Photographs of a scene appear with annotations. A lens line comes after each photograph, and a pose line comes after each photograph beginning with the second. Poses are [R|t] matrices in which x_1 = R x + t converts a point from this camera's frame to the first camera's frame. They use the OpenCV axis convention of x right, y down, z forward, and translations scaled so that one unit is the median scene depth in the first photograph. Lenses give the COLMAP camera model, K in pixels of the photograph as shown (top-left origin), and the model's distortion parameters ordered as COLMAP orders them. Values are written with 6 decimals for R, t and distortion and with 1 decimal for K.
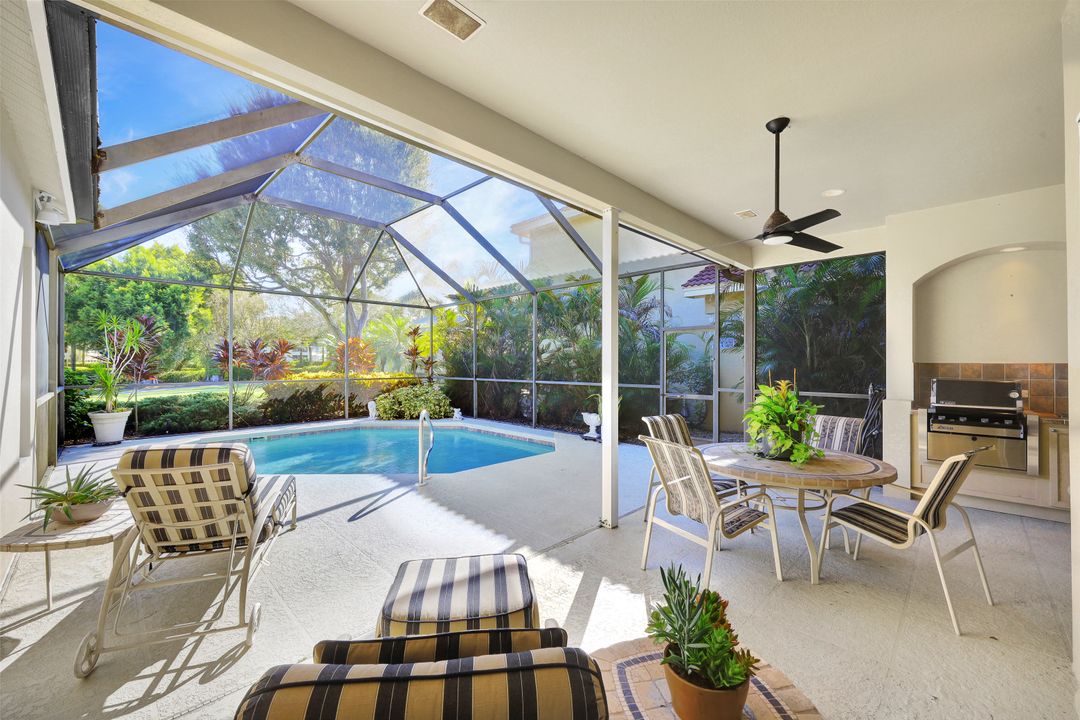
lens RADIAL K [[437.6, 0, 541.2], [0, 437.6, 348.1], [0, 0, 1]] dist [-0.000474, -0.000028]
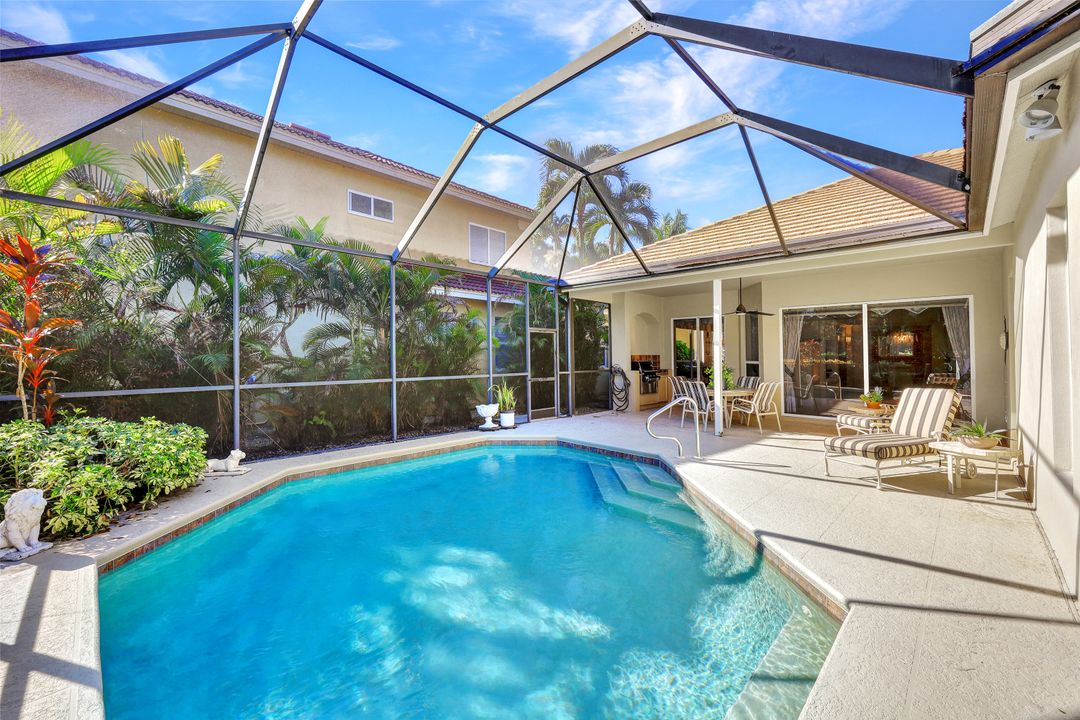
lens RADIAL K [[435.2, 0, 544.0], [0, 435.2, 355.8], [0, 0, 1]] dist [-0.001693, -0.000264]
pose [[-0.005790, -0.002753, 0.999979, -0.690669], [-0.028209, 0.999599, 0.002588, 0.022101], [-0.999585, -0.028194, -0.005865, 0.674627]]
